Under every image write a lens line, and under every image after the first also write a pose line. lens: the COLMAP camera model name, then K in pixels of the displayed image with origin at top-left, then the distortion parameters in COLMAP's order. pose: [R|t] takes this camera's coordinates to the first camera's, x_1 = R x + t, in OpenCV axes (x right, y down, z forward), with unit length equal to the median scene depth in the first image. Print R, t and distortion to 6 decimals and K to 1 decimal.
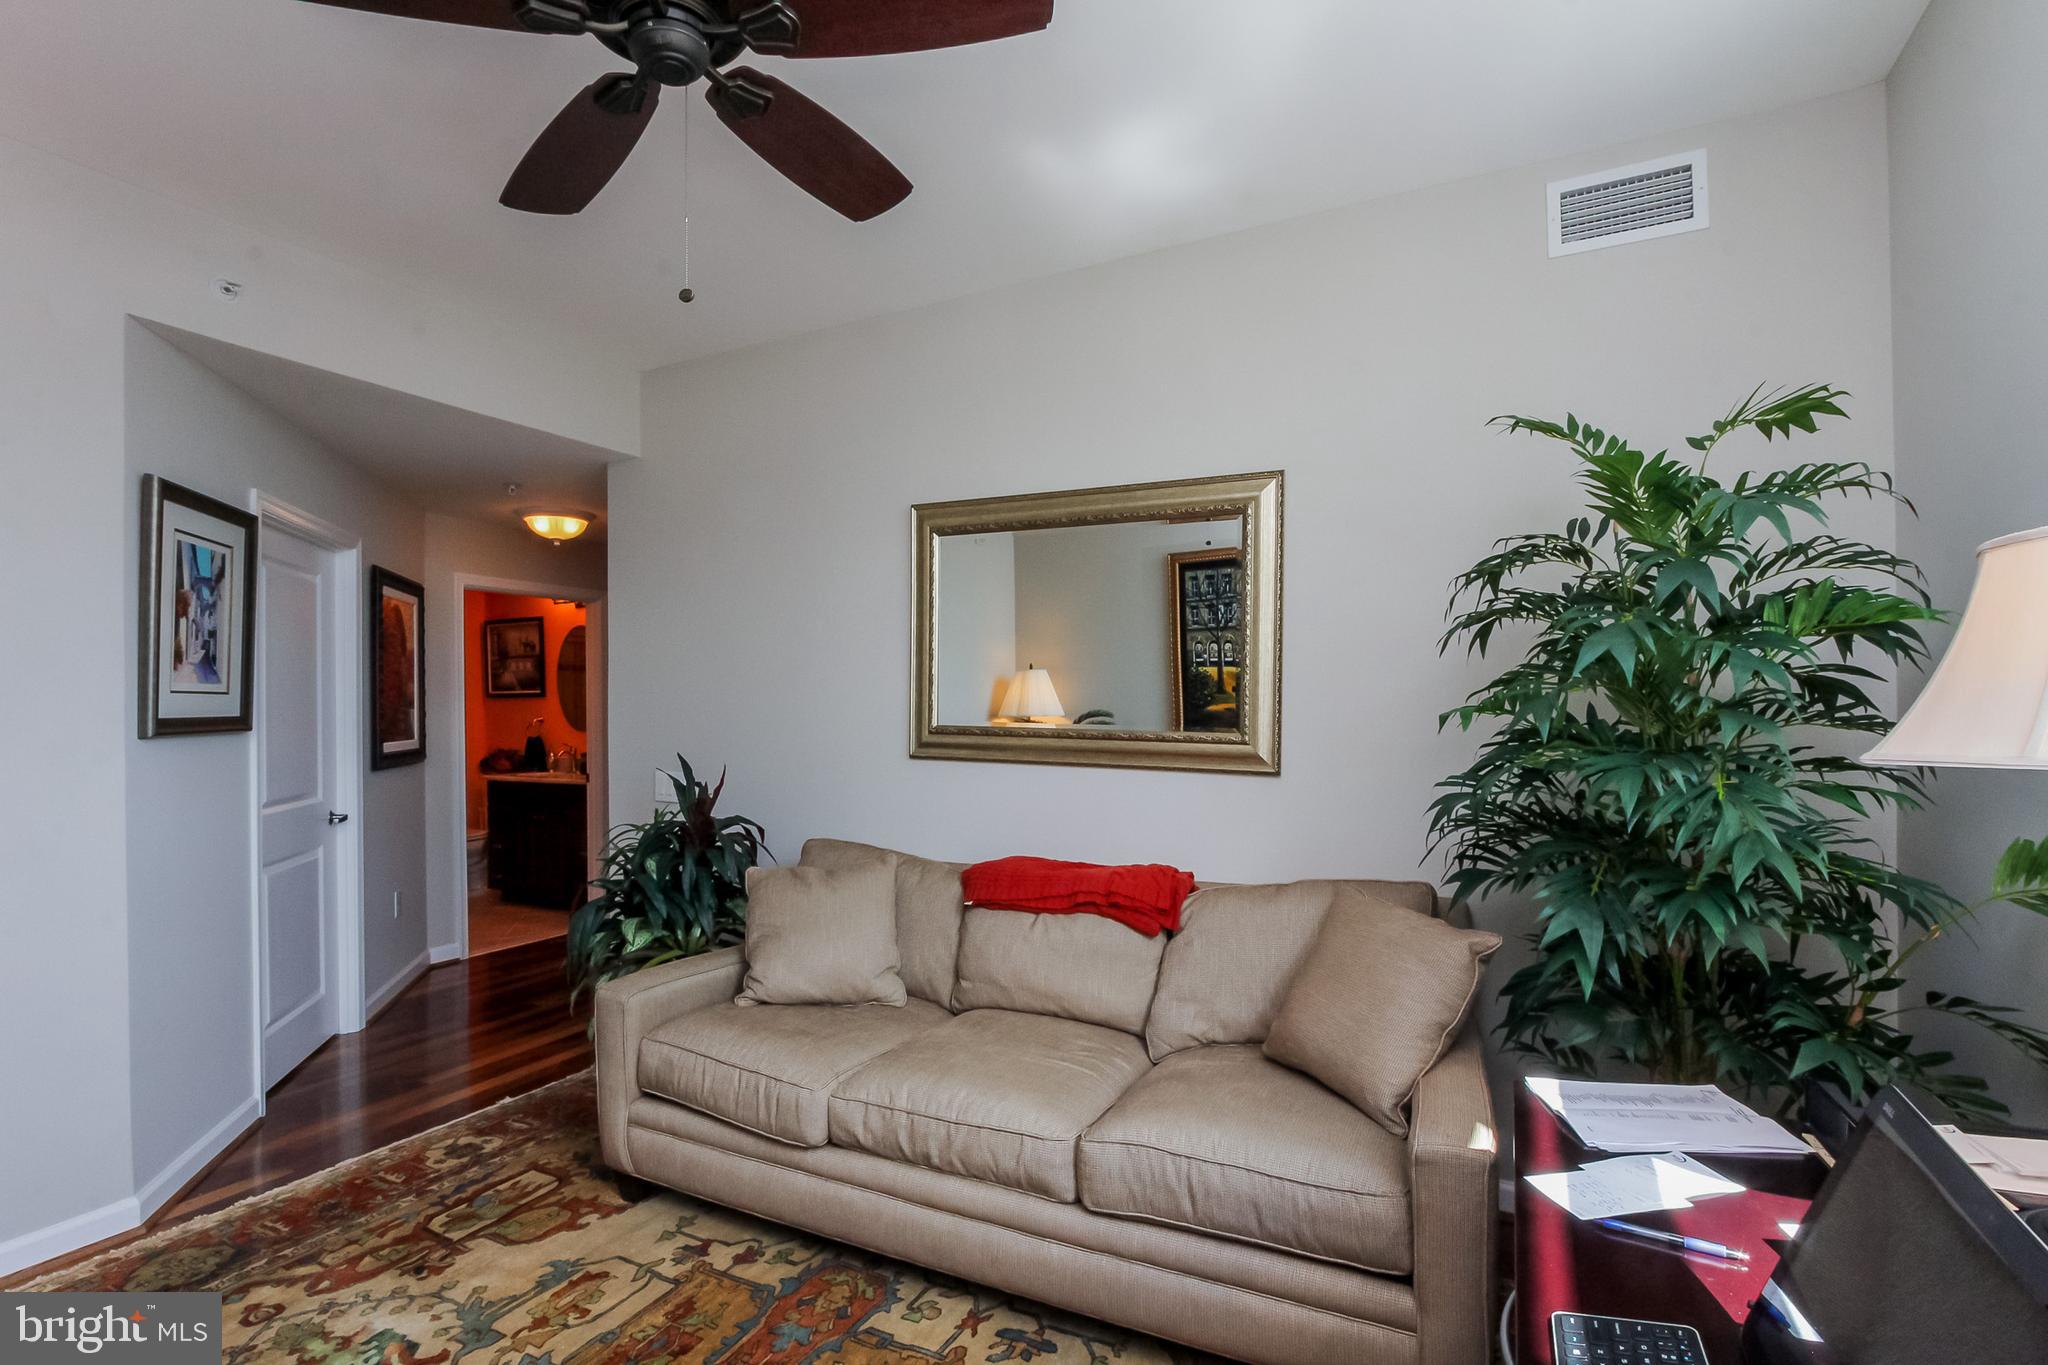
lens RADIAL K [[960.5, 0, 1018.8], [0, 960.5, 687.6], [0, 0, 1]] dist [-0.019282, 0.003016]
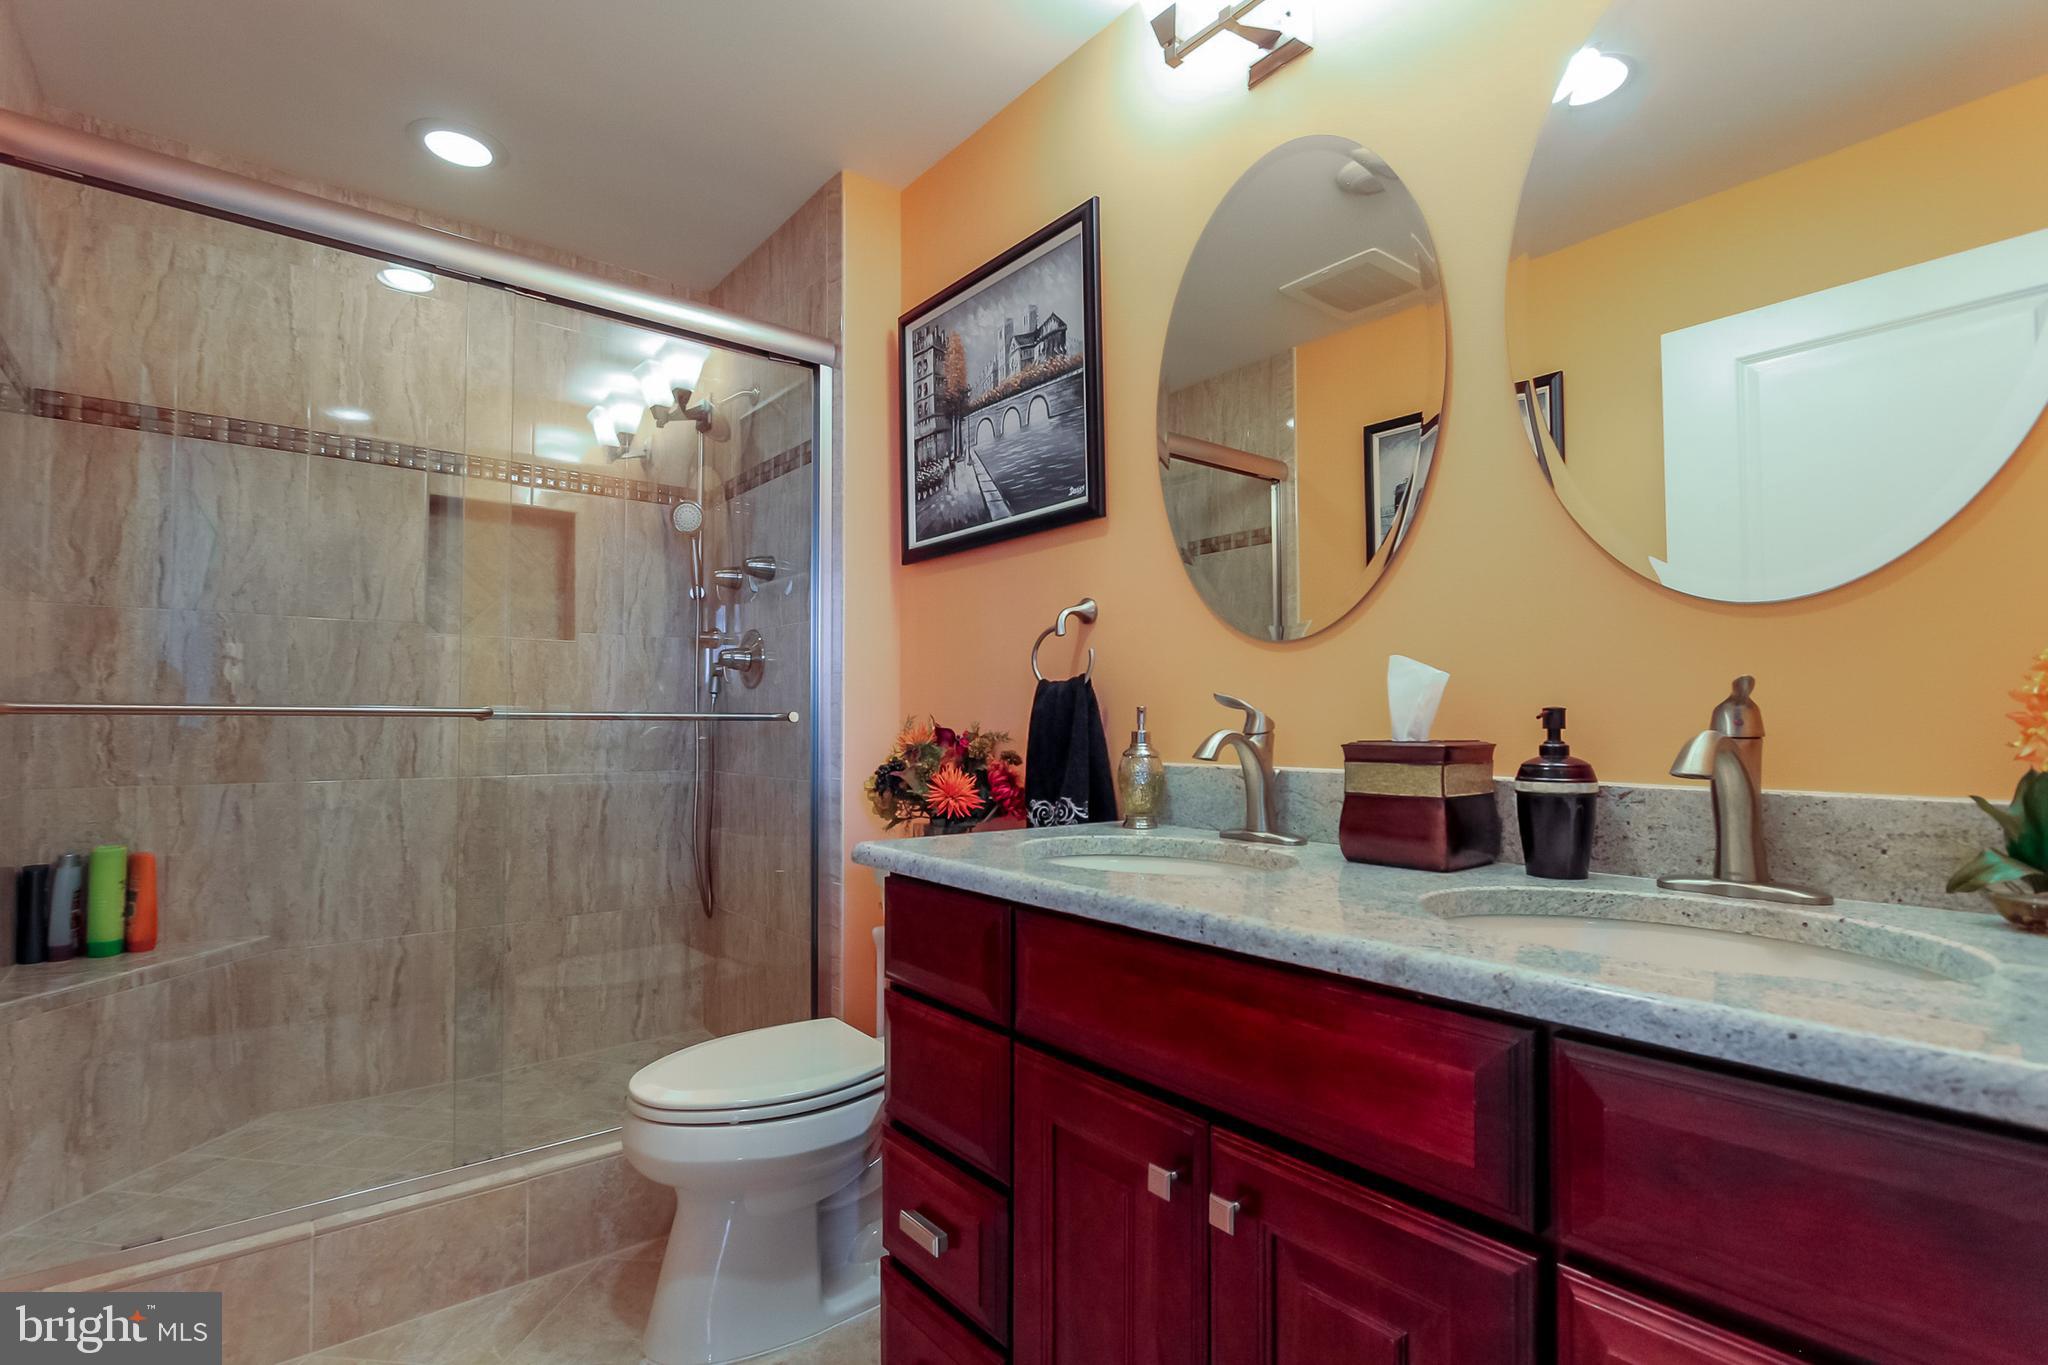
lens RADIAL K [[960.5, 0, 1023.6], [0, 960.5, 684.3], [0, 0, 1]] dist [-0.019282, 0.003016]
pose [[0.913716, -0.009014, -0.406254, -0.412487], [-0.000600, 0.999723, -0.023531, 0.057650], [0.406354, 0.021744, 0.913457, 0.763131]]
